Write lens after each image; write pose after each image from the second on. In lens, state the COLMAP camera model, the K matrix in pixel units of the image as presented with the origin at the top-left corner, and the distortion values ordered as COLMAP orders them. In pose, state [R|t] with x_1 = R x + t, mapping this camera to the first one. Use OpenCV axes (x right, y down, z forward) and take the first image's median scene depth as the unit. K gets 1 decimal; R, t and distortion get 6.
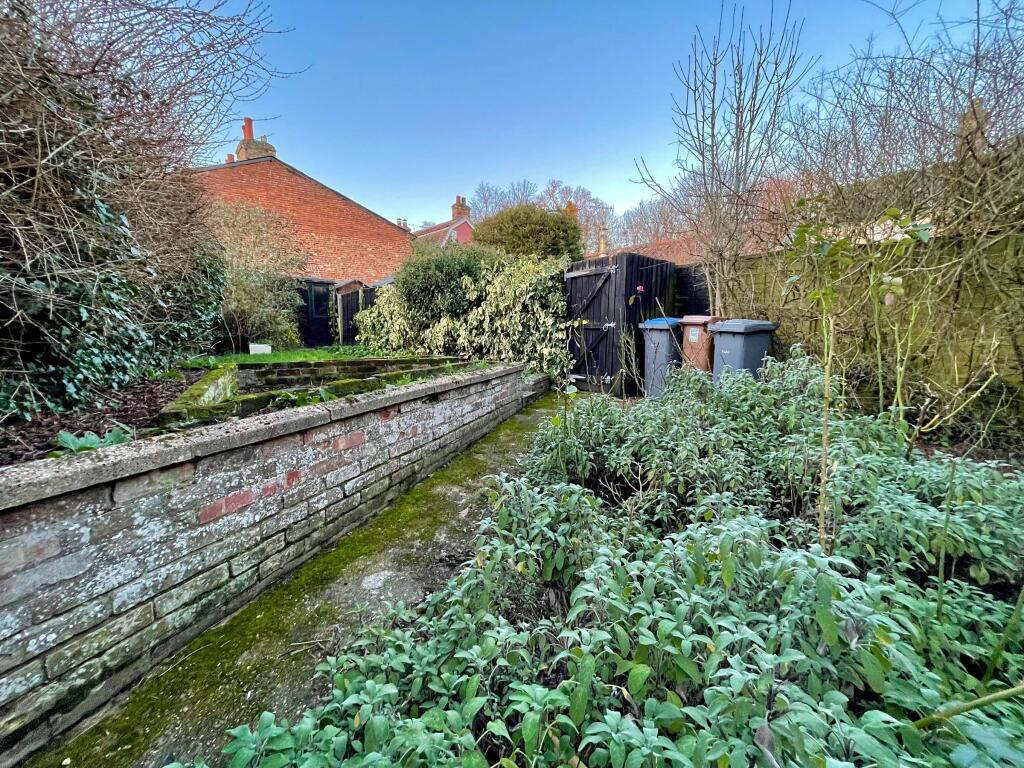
lens RADIAL K [[411.3, 0, 511.0], [0, 411.3, 384.8], [0, 0, 1]] dist [-0.003031, -0.000069]
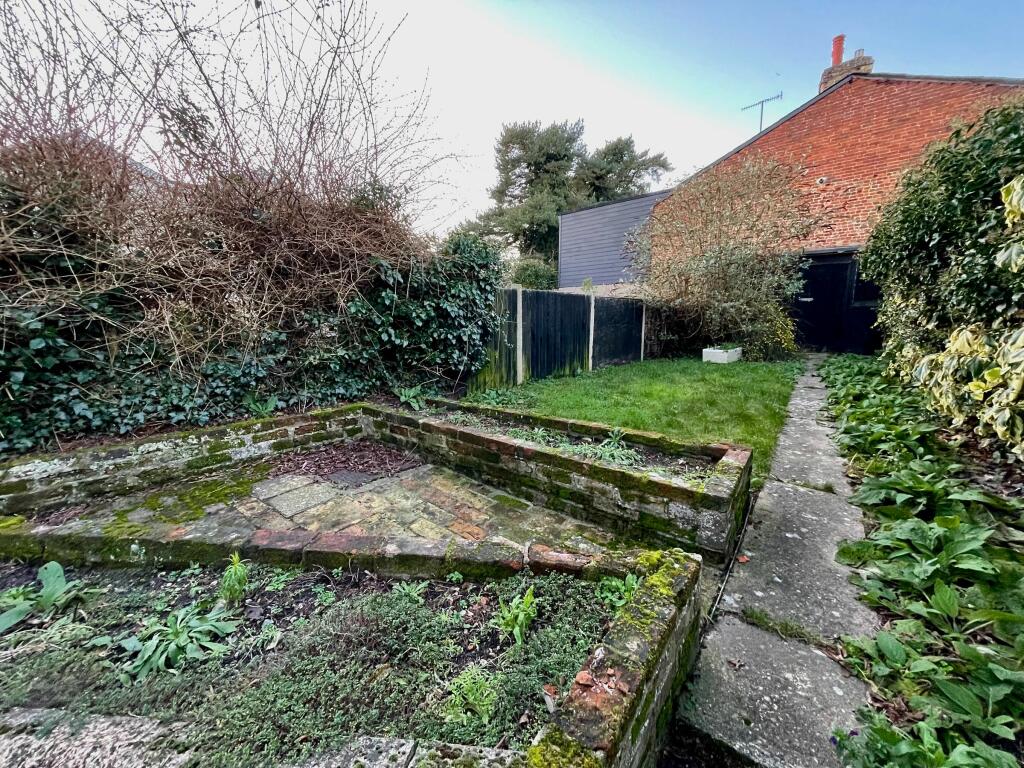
lens RADIAL K [[411.3, 0, 511.0], [0, 411.3, 384.8], [0, 0, 1]] dist [-0.003031, -0.000069]
pose [[0.225548, 0.159880, -0.961024, 0.055287], [-0.115455, 0.983877, 0.136585, -0.093476], [0.967367, 0.080149, 0.240371, 0.442632]]
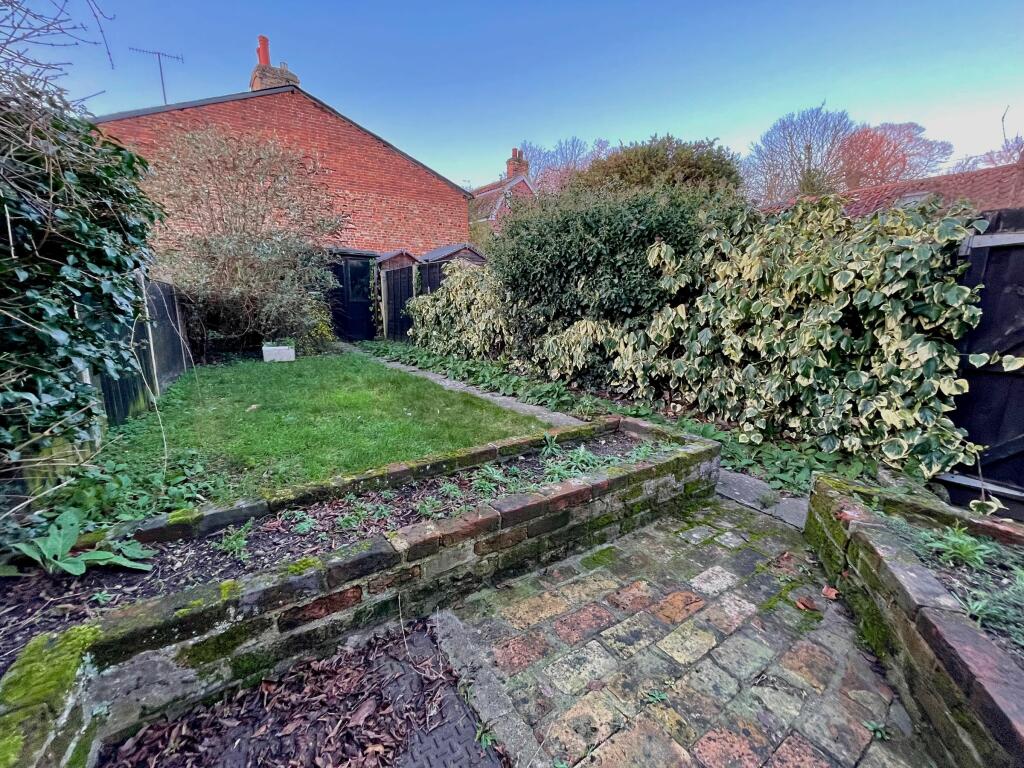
lens RADIAL K [[411.3, 0, 511.0], [0, 411.3, 384.8], [0, 0, 1]] dist [-0.003031, -0.000069]
pose [[0.998064, 0.019639, -0.059018, -0.178346], [-0.015872, 0.997847, 0.063643, -0.083666], [0.060141, -0.062583, 0.996226, 0.330194]]
